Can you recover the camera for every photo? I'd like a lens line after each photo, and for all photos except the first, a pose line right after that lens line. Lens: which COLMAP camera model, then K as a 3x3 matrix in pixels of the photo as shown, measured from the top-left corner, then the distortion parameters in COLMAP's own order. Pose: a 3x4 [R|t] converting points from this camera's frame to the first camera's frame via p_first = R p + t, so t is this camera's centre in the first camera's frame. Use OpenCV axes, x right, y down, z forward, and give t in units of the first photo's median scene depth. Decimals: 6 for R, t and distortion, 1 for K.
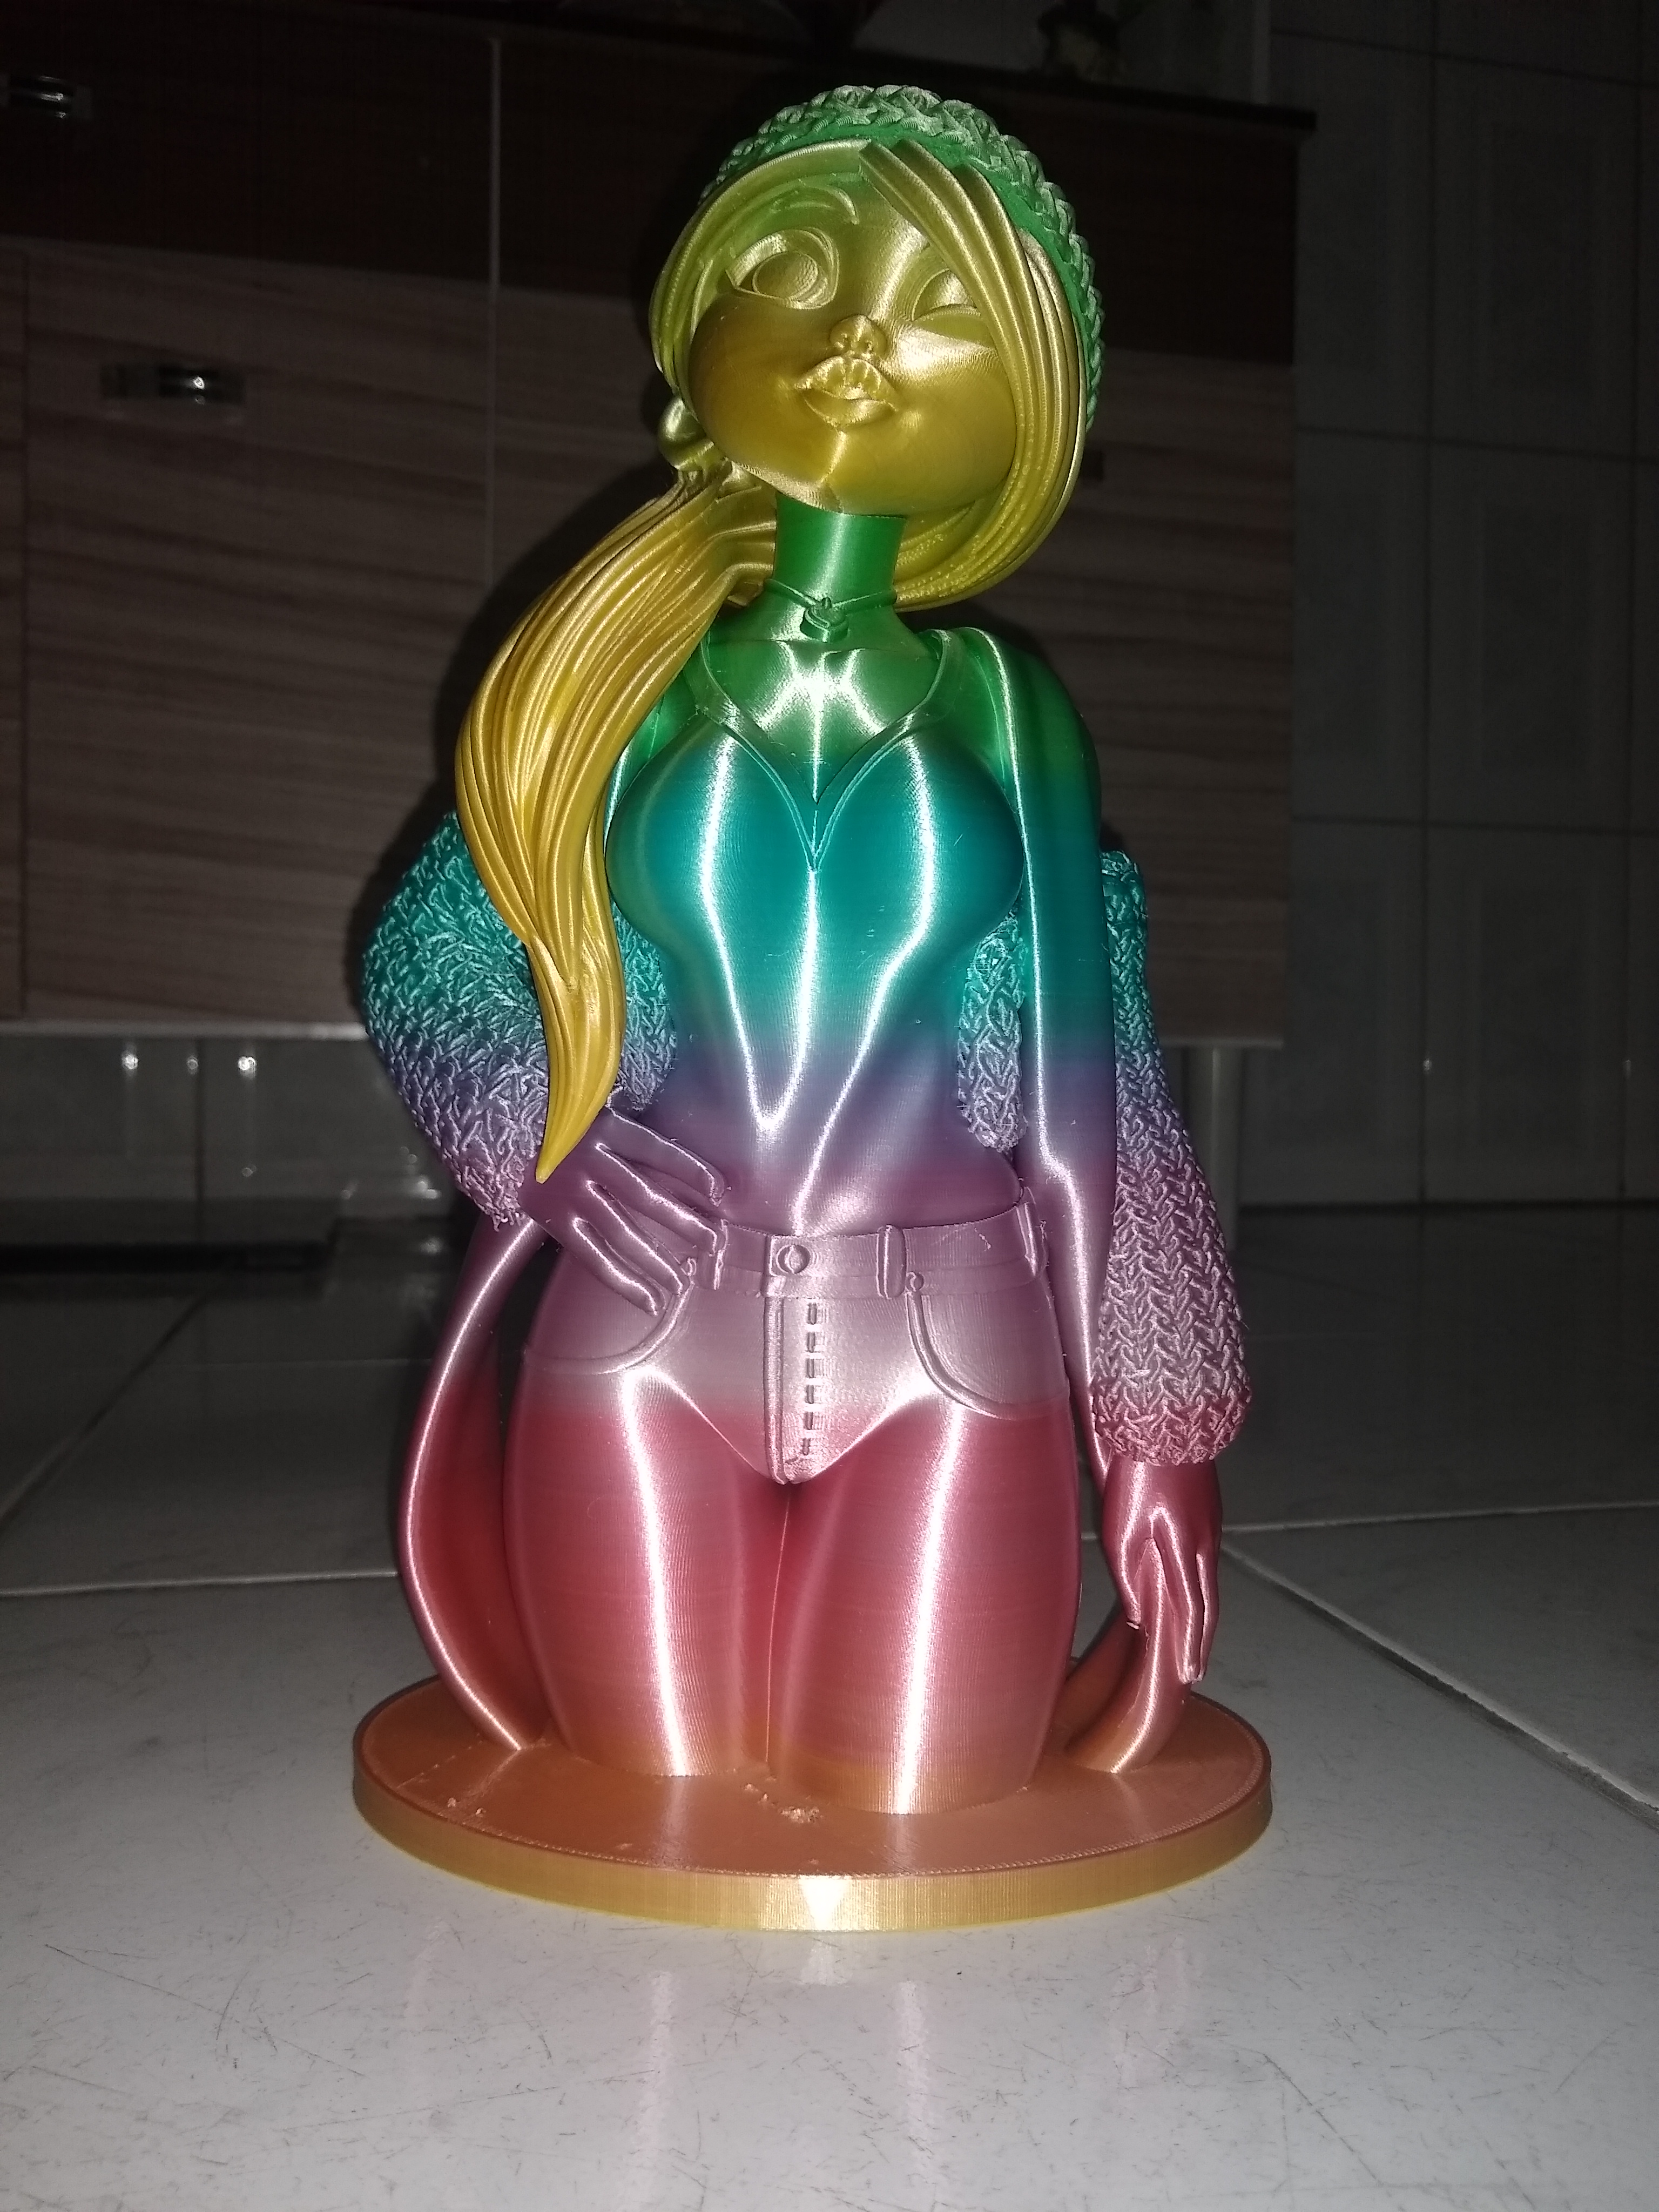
lens RADIAL K [[1801.8, 0, 811.4], [0, 1801.8, 1089.5], [0, 0, 1]] dist [-0.027980, 0.016822]
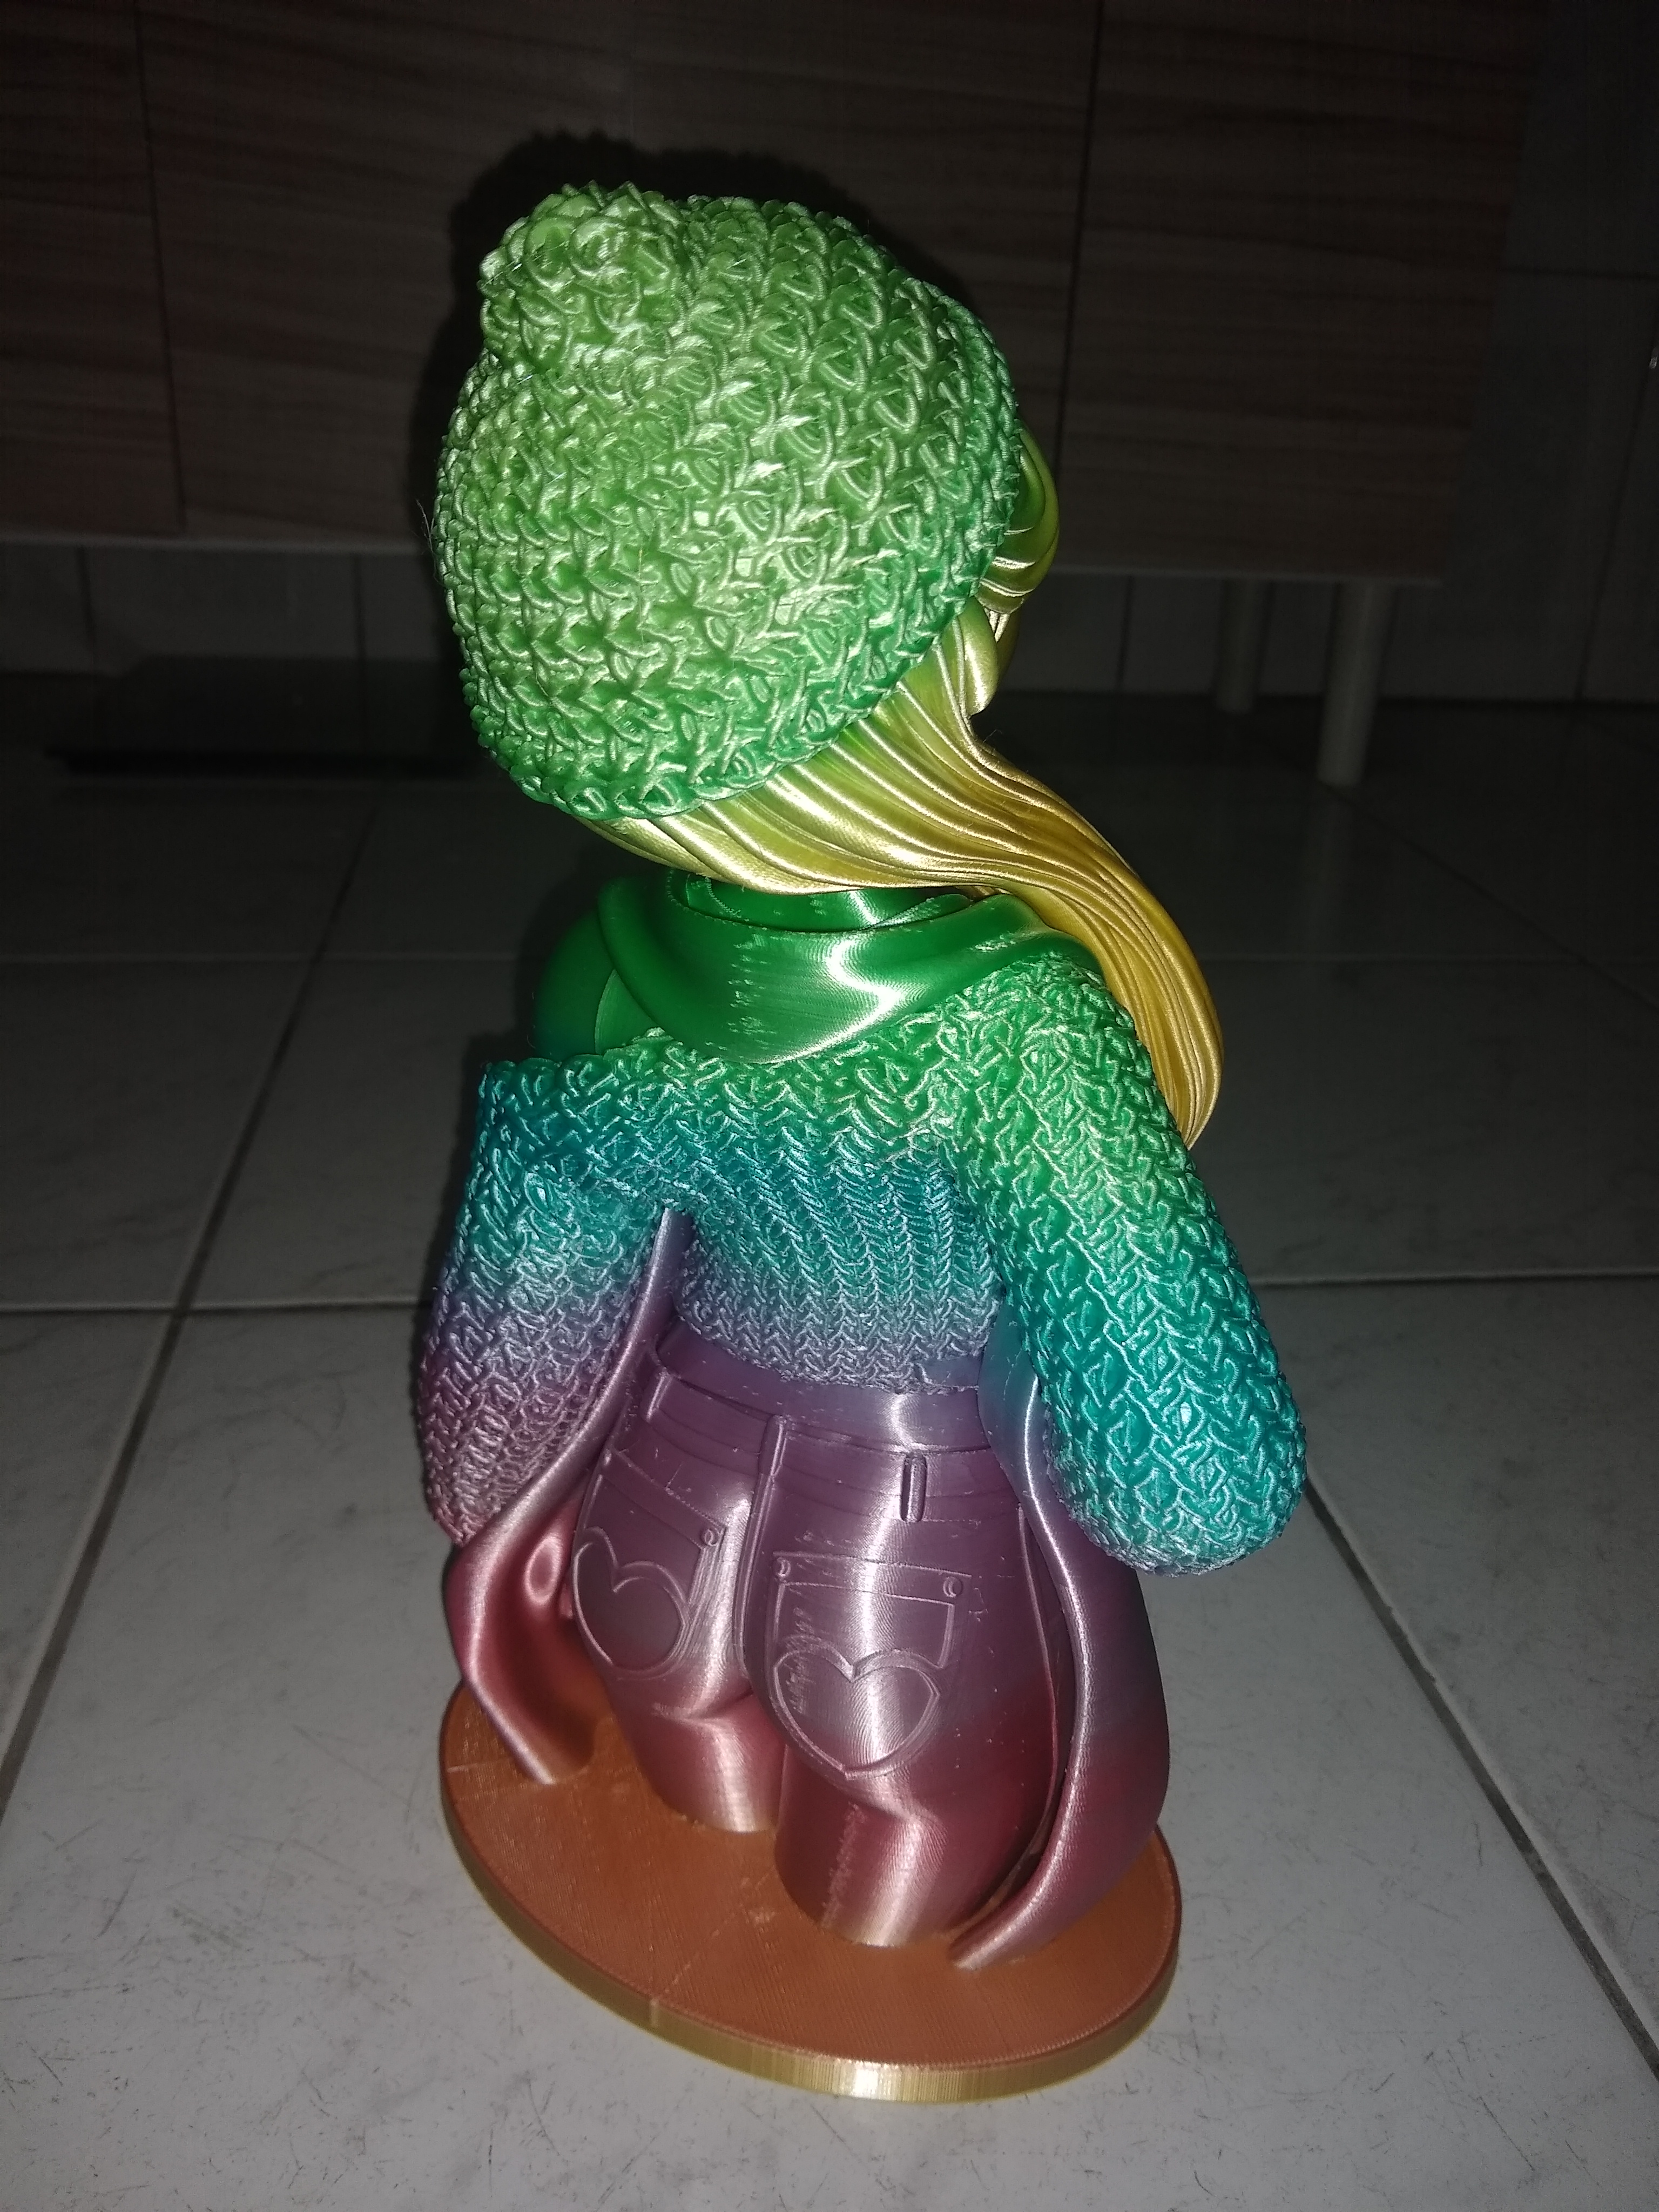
lens RADIAL K [[1801.8, 0, 804.2], [0, 1801.8, 1109.9], [0, 0, 1]] dist [-0.027980, 0.016822]
pose [[0.994135, 0.072478, -0.080263, 0.054252], [-0.034831, 0.917223, 0.396850, -0.375609], [0.102382, -0.391726, 0.914368, -0.090305]]
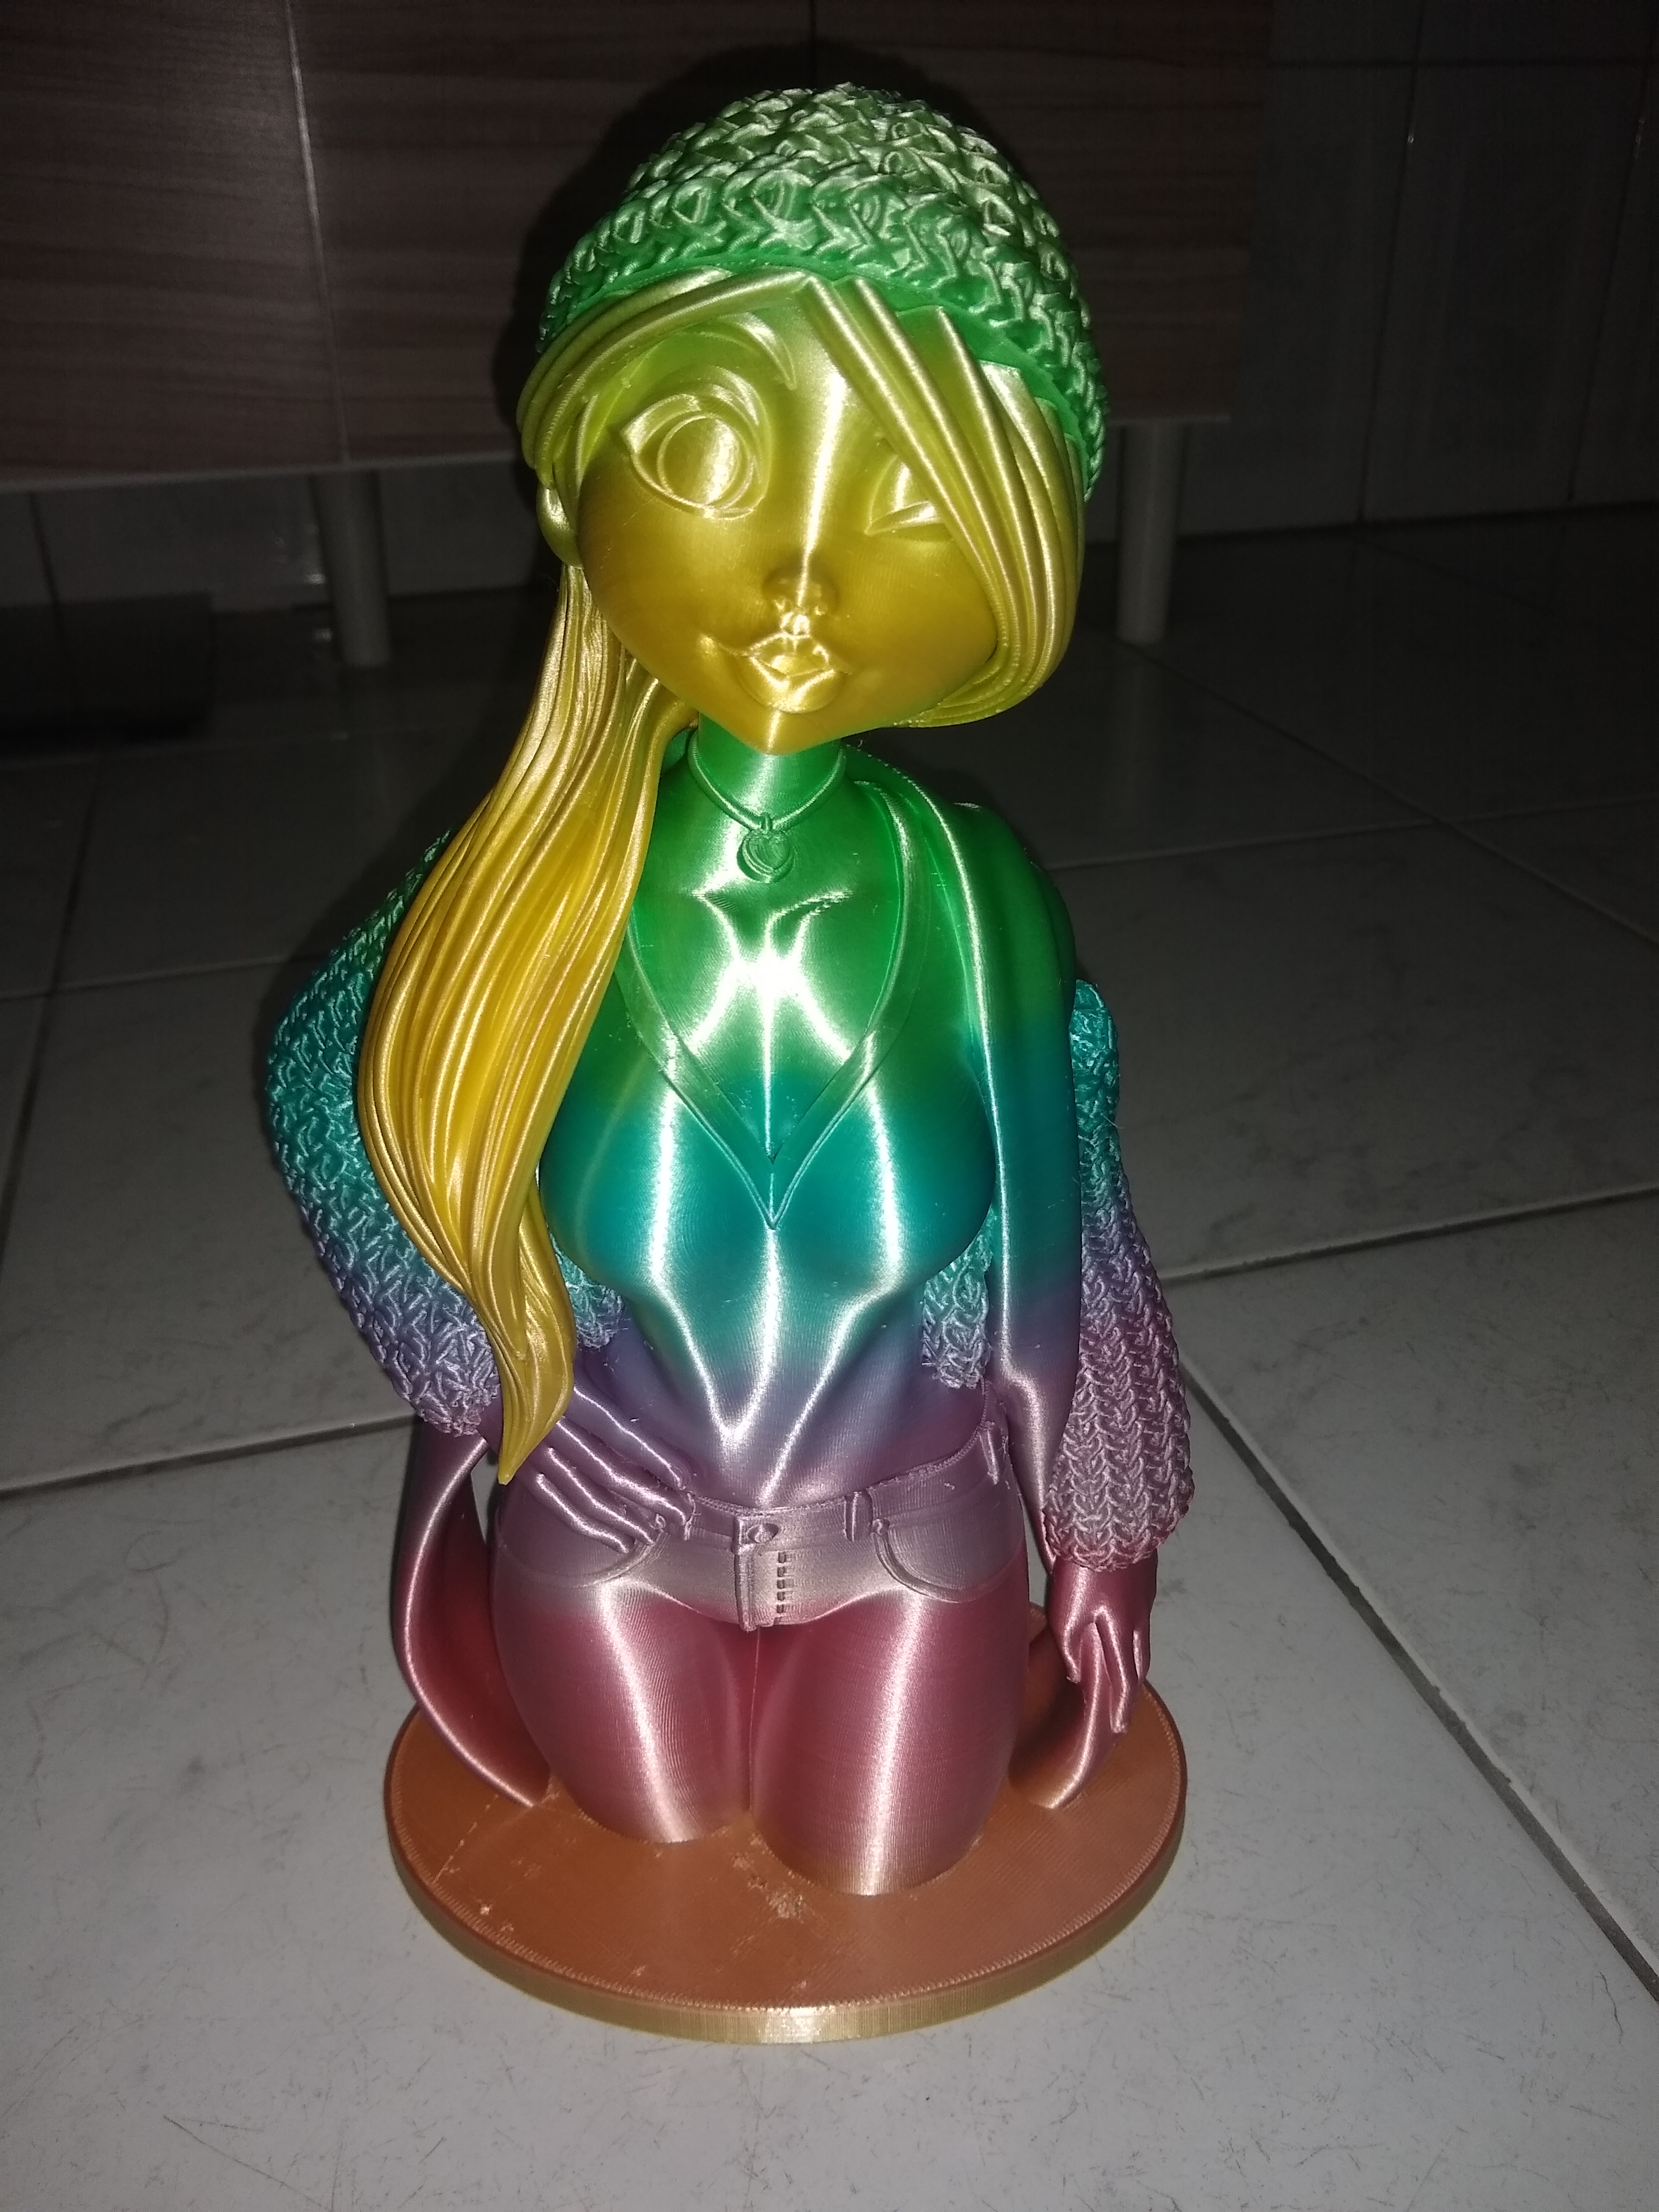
lens RADIAL K [[1801.8, 0, 812.3], [0, 1801.8, 1104.2], [0, 0, 1]] dist [-0.027980, 0.016822]
pose [[0.997979, -0.048115, 0.041499, -0.008177], [0.023356, 0.885191, 0.464642, -0.396830], [-0.059091, -0.462733, 0.884526, 0.139476]]
